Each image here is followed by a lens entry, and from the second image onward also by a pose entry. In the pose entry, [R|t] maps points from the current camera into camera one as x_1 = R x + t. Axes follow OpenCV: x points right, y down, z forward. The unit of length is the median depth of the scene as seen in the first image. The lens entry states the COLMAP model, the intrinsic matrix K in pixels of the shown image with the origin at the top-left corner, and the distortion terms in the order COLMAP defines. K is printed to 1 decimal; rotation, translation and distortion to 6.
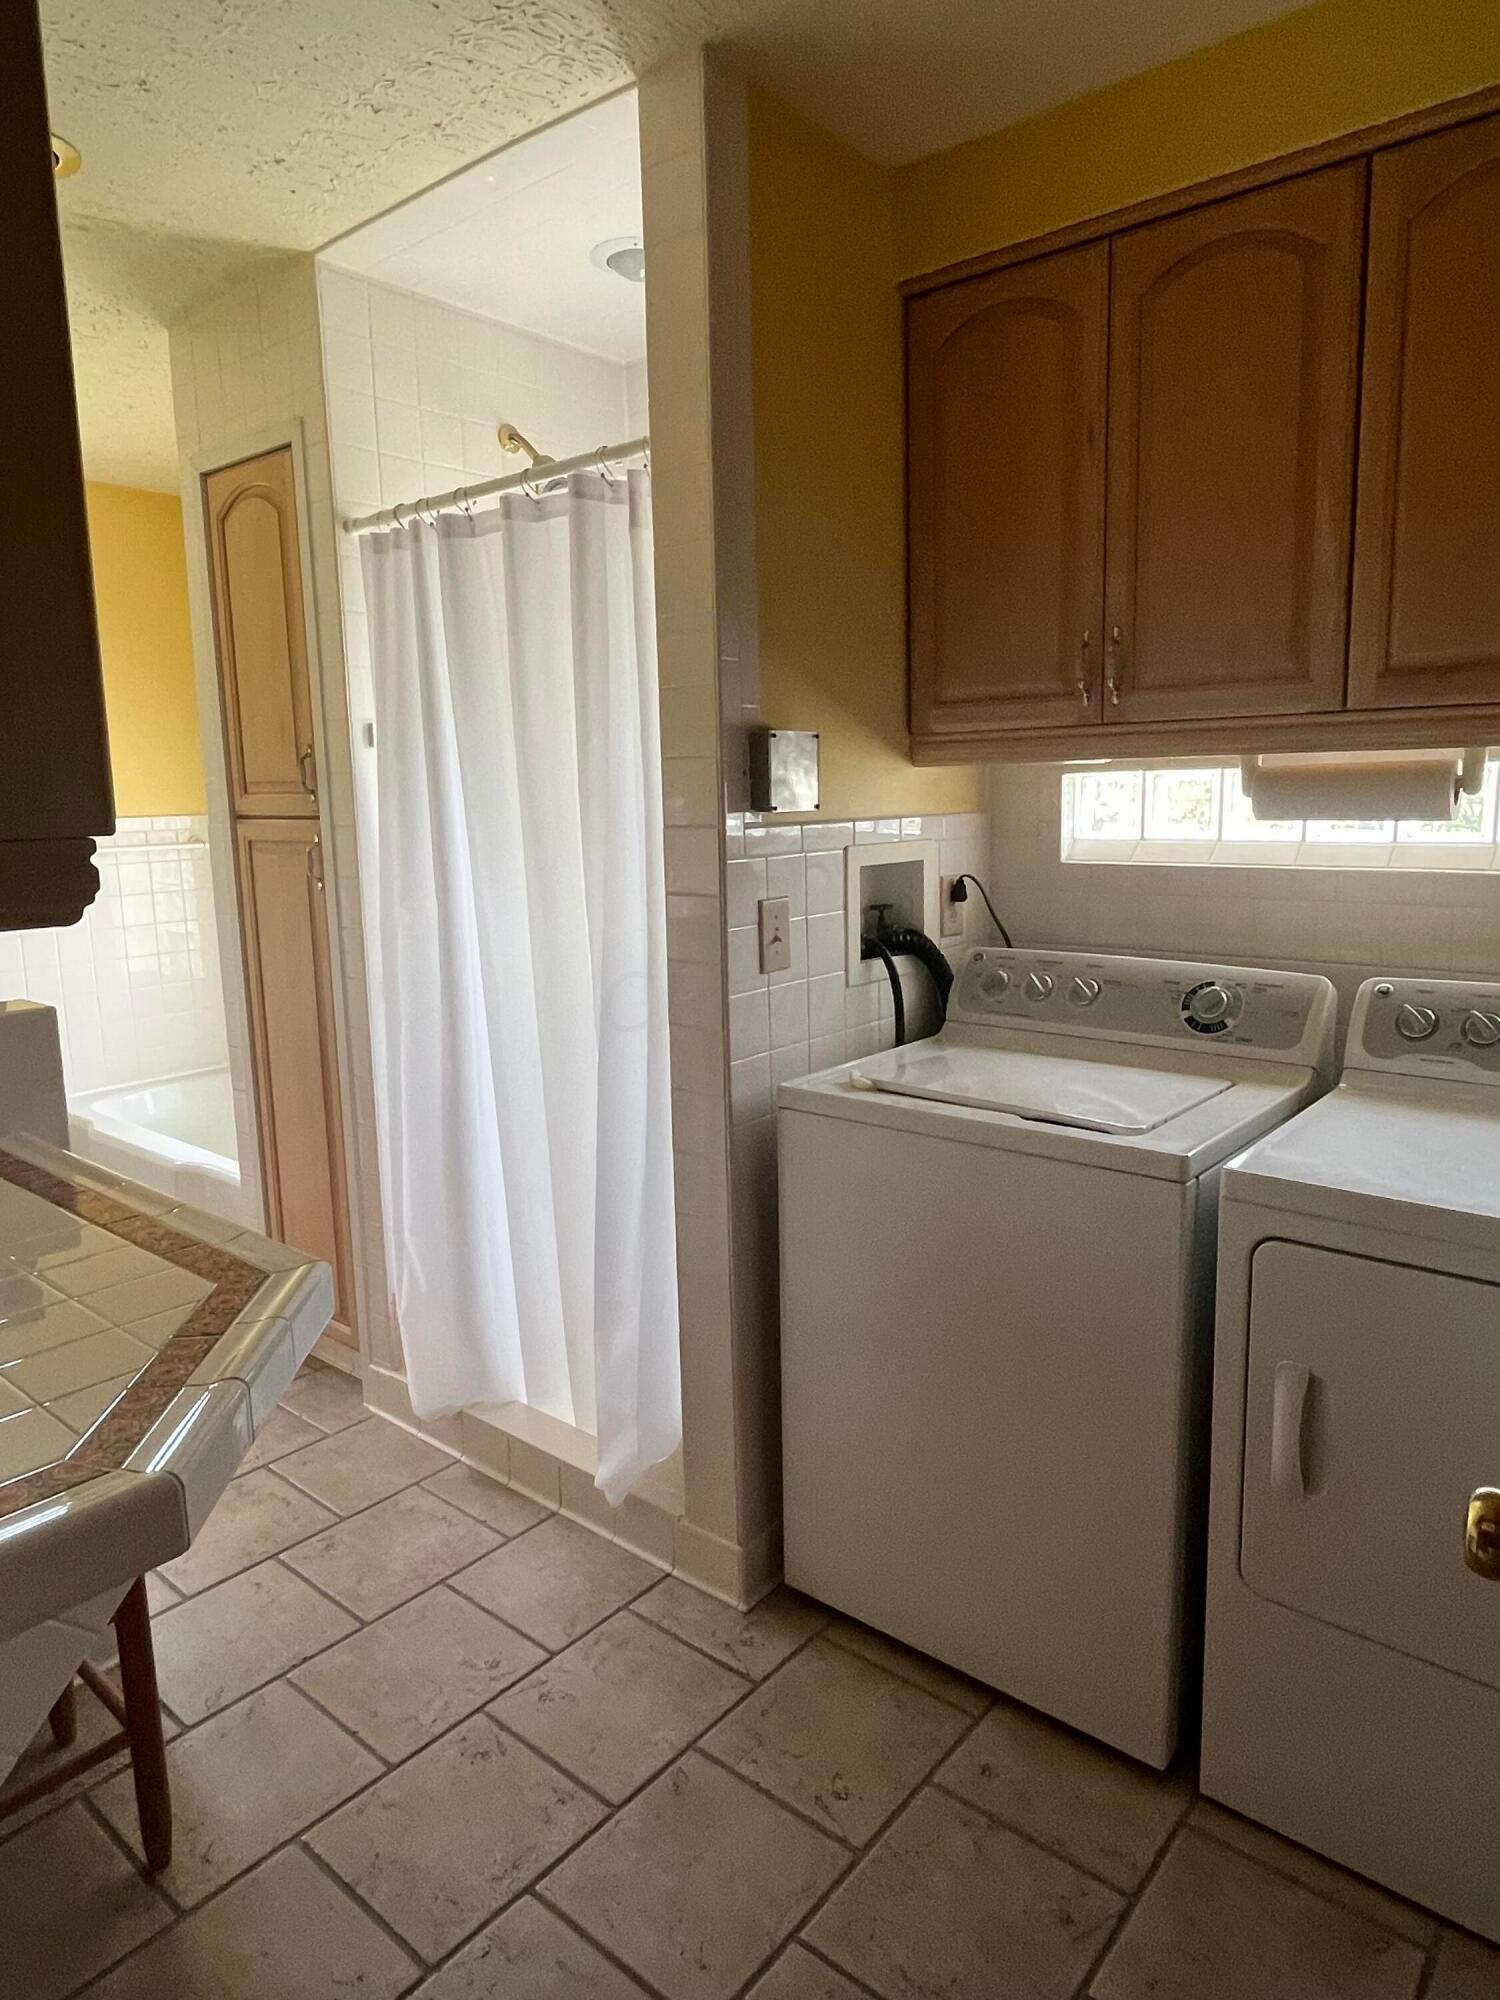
lens RADIAL K [[1234.3, 0, 751.5], [0, 1234.3, 996.0], [0, 0, 1]] dist [-0.000178, -0.000405]
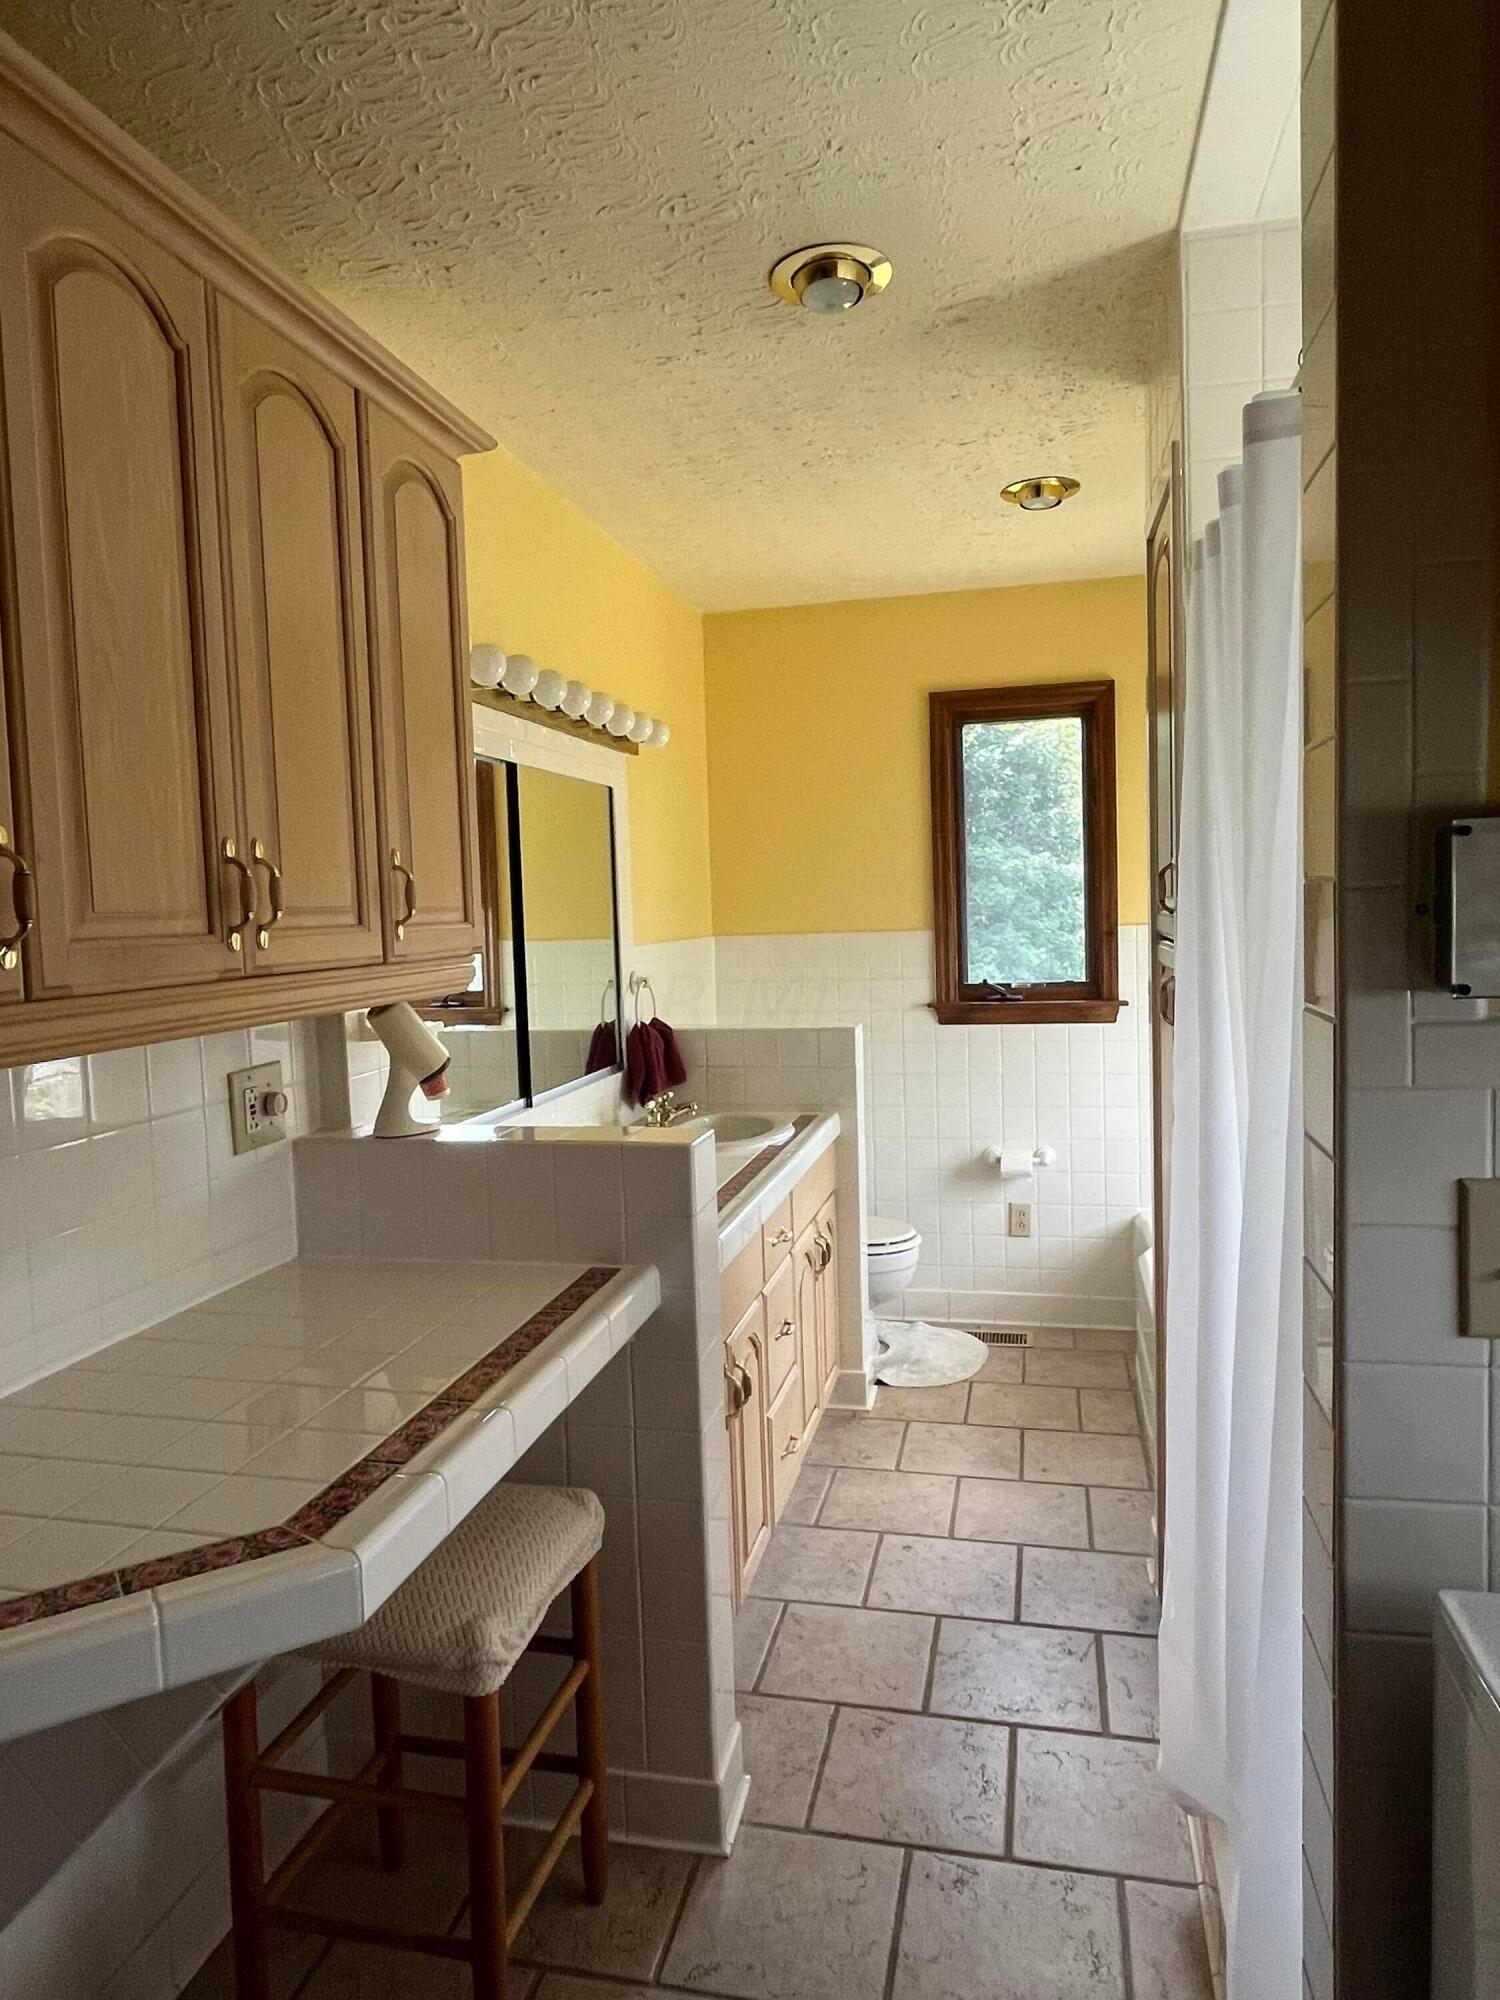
lens RADIAL K [[1234.3, 0, 751.2], [0, 1234.3, 994.8], [0, 0, 1]] dist [-0.000178, -0.000405]
pose [[0.451542, 0.067675, -0.889680, 0.394879], [-0.121960, 0.992442, 0.013593, -0.161440], [0.883875, 0.102367, 0.456383, 0.730542]]
